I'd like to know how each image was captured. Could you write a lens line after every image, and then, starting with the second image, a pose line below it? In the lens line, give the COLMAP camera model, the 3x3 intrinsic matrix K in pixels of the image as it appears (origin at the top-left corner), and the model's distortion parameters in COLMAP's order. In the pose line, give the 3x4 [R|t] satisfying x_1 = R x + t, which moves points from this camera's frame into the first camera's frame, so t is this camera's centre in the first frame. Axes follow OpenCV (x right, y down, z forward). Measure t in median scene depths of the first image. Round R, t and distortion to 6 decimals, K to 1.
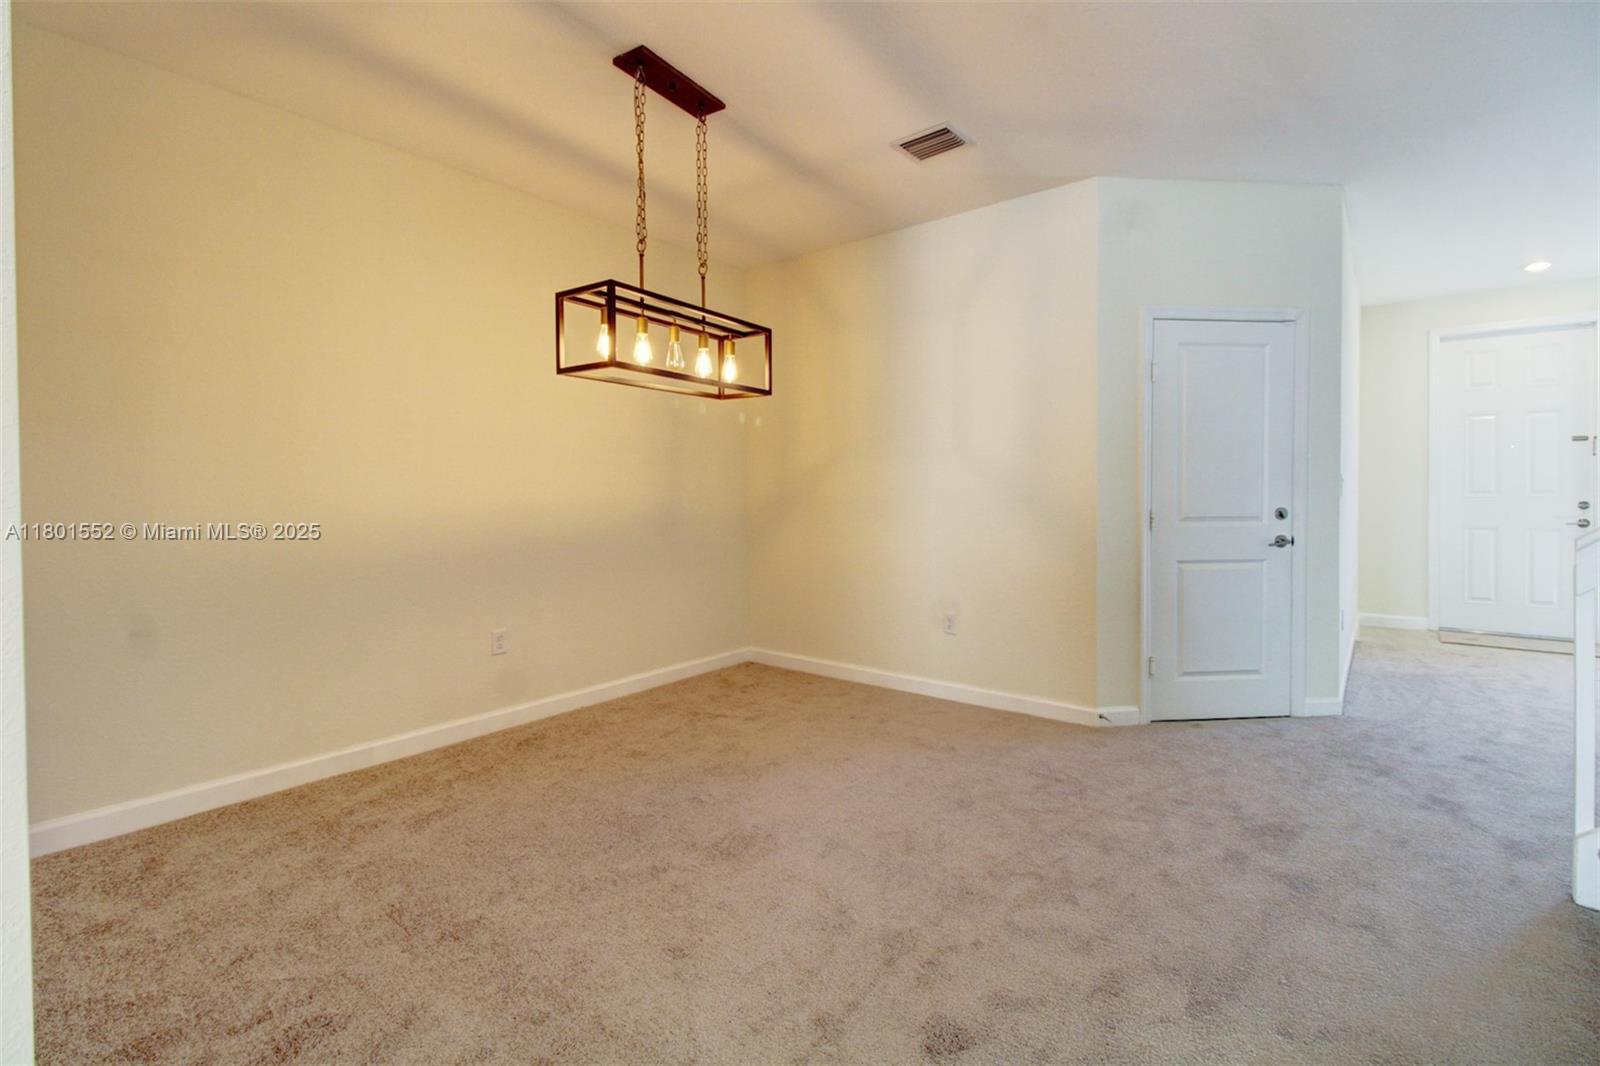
lens RADIAL K [[728.6, 0, 795.6], [0, 728.6, 502.9], [0, 0, 1]] dist [-0.000254, -0.000300]
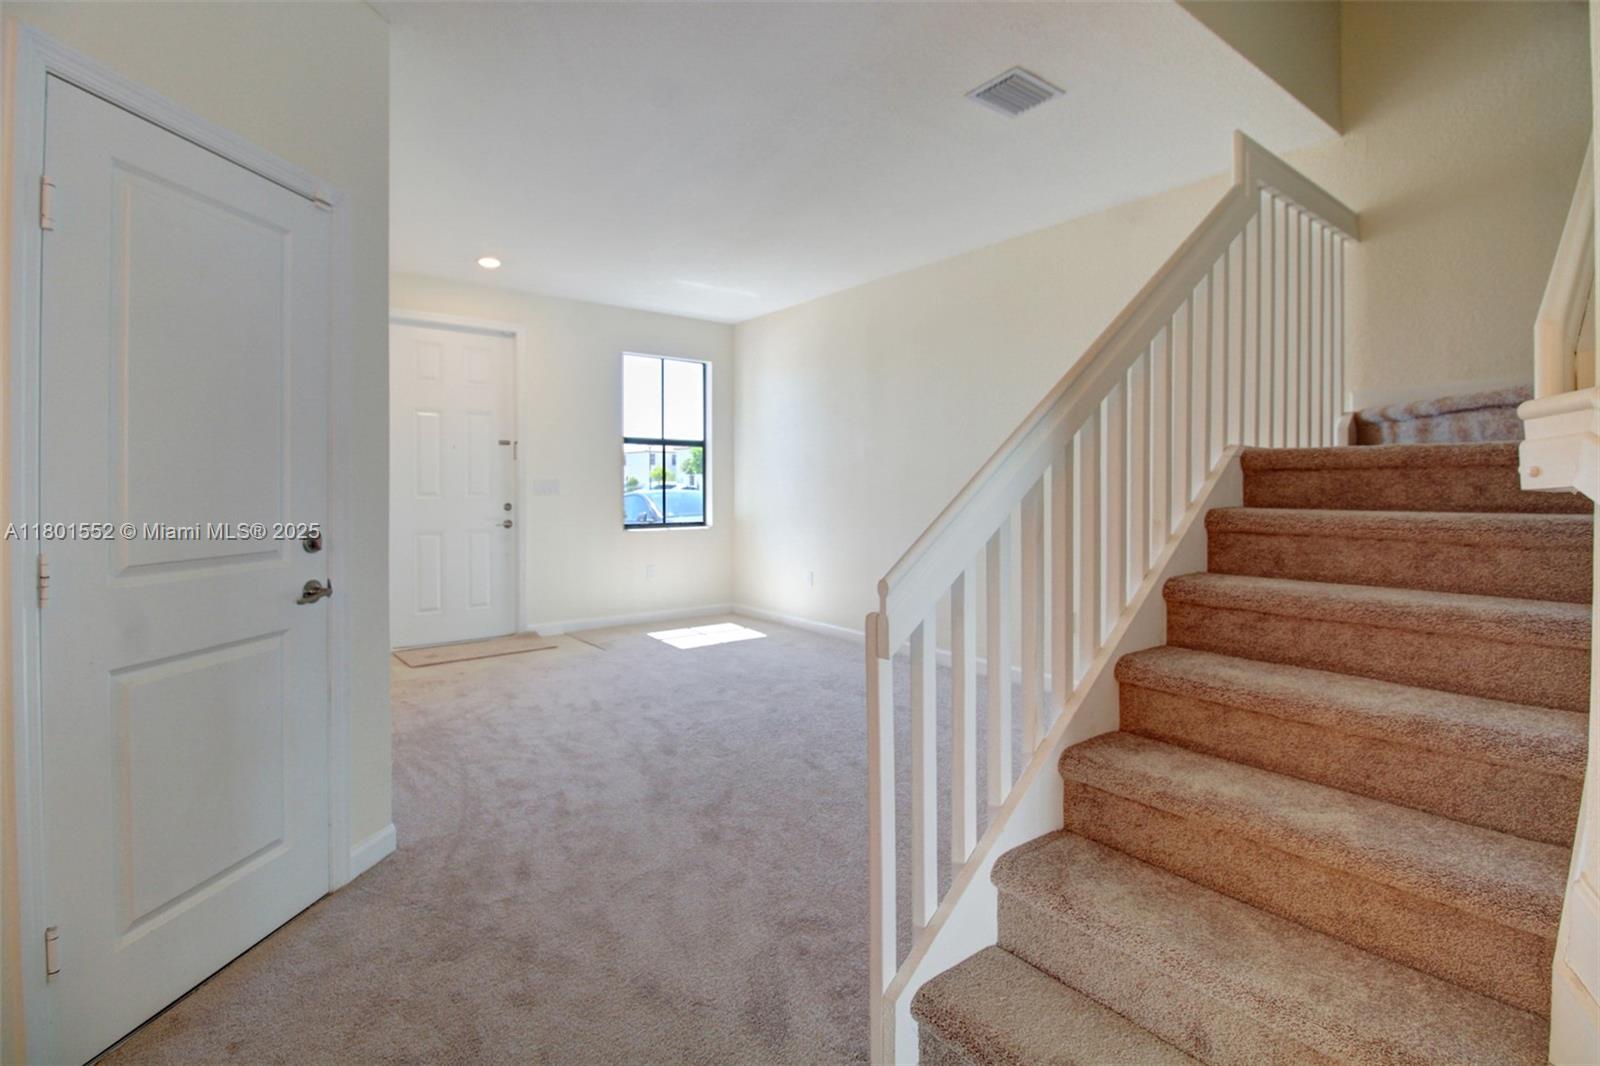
lens RADIAL K [[753.8, 0, 803.8], [0, 753.8, 492.7], [0, 0, 1]] dist [-0.001144, -0.010533]
pose [[0.233935, -0.005343, 0.972237, 0.192044], [0.014230, 0.999897, 0.002071, -0.019483], [-0.972148, 0.013350, 0.233987, 0.494464]]
